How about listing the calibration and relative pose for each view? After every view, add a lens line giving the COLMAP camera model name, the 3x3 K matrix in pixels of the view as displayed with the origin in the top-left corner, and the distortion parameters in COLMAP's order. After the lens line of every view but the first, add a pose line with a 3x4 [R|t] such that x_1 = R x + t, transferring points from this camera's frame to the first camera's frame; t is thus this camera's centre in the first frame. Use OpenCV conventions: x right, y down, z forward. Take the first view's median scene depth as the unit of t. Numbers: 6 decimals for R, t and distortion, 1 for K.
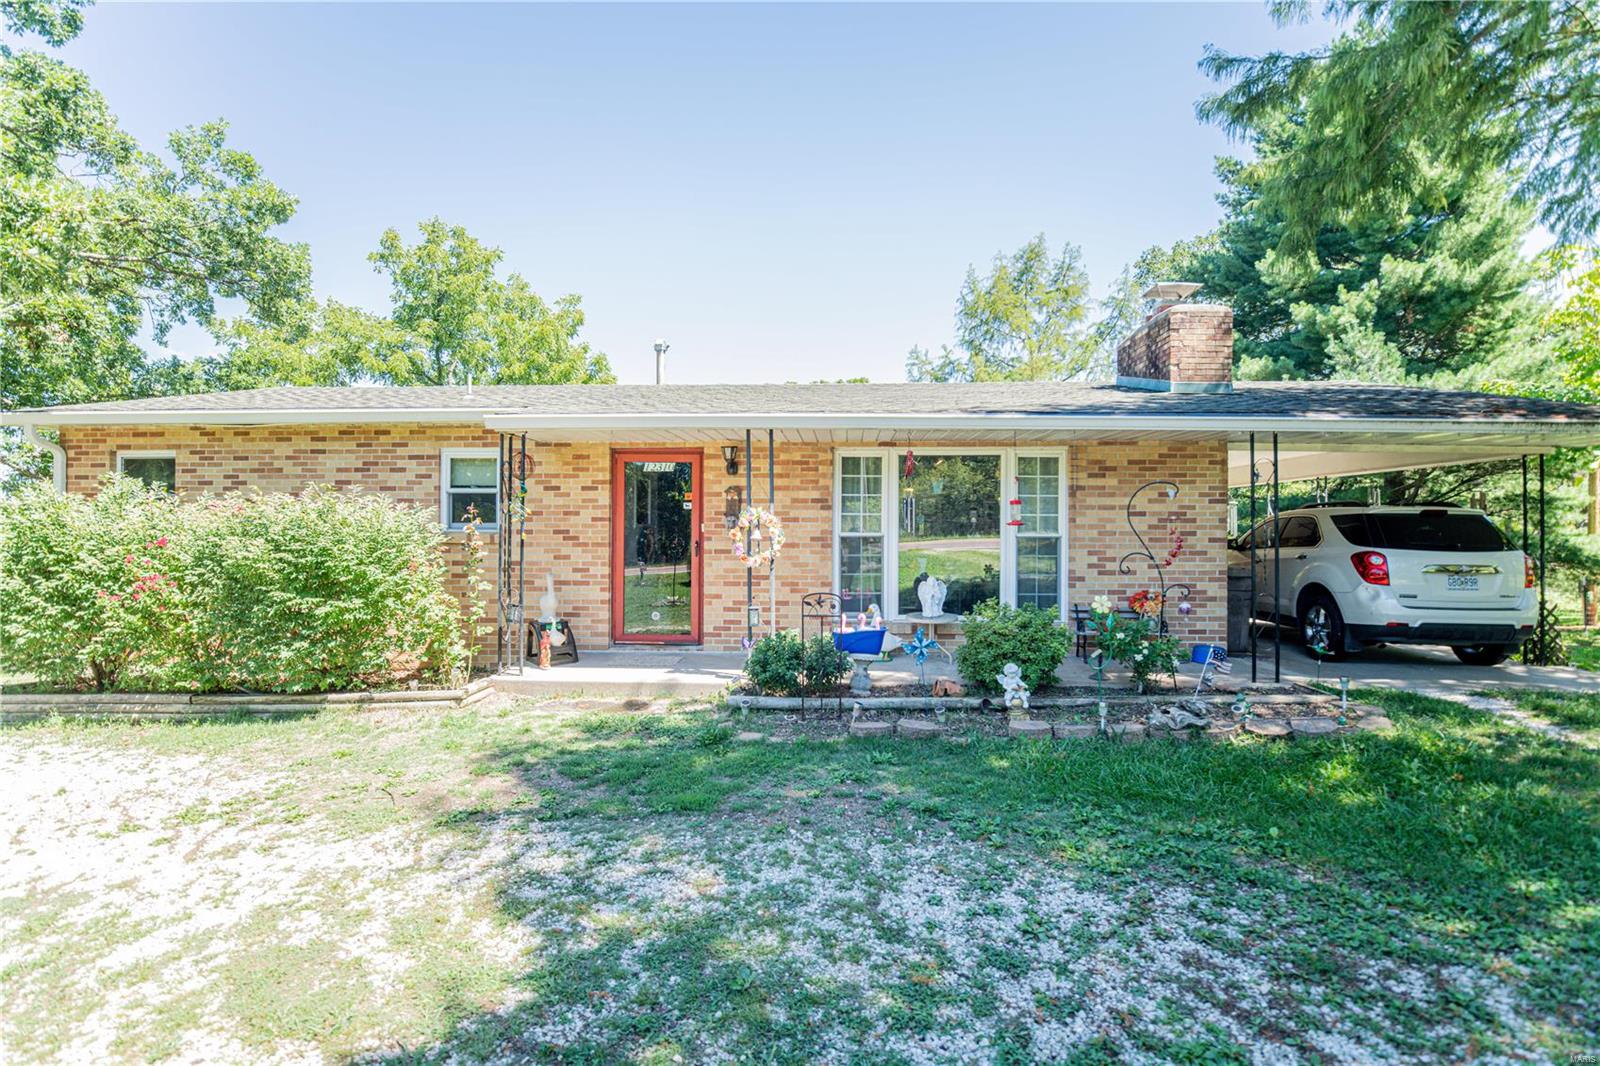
lens RADIAL K [[779.0, 0, 801.0], [0, 779.0, 537.9], [0, 0, 1]] dist [-0.024797, -0.000834]
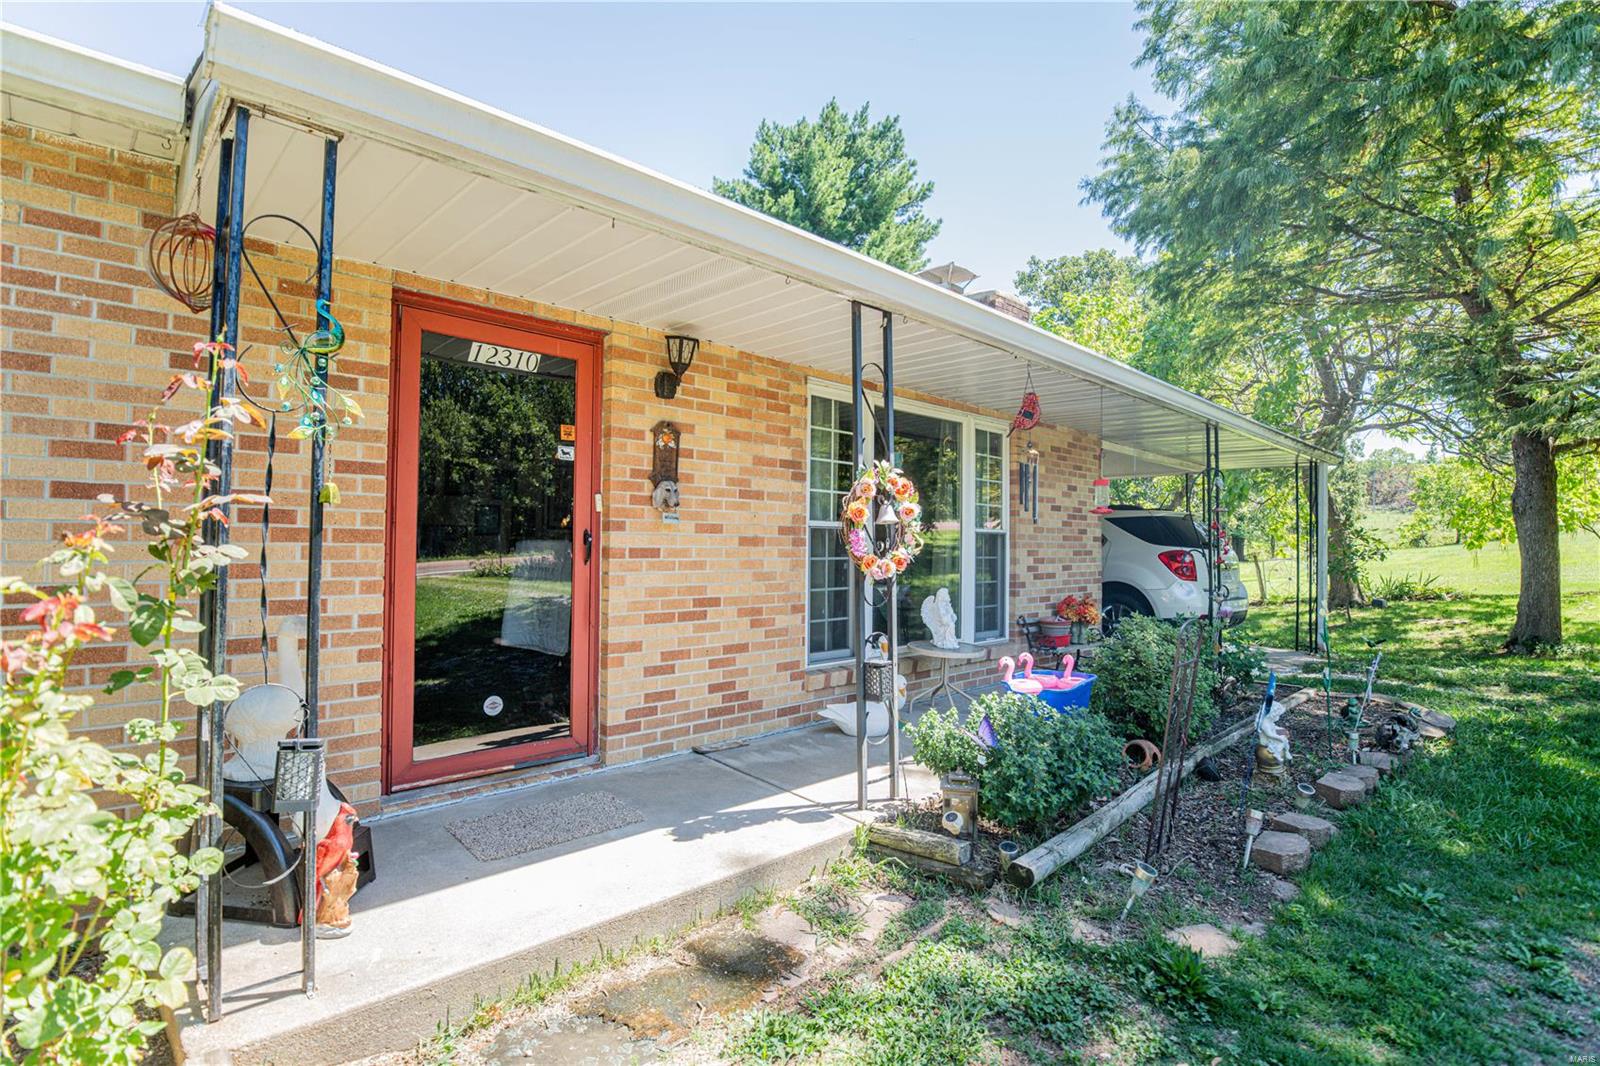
lens RADIAL K [[779.0, 0, 797.7], [0, 779.0, 534.4], [0, 0, 1]] dist [-0.024797, -0.000834]
pose [[0.674178, 0.014333, 0.738430, -0.394111], [-0.005950, 0.999885, -0.013975, 0.012062], [-0.738545, 0.005028, 0.674185, 0.601507]]
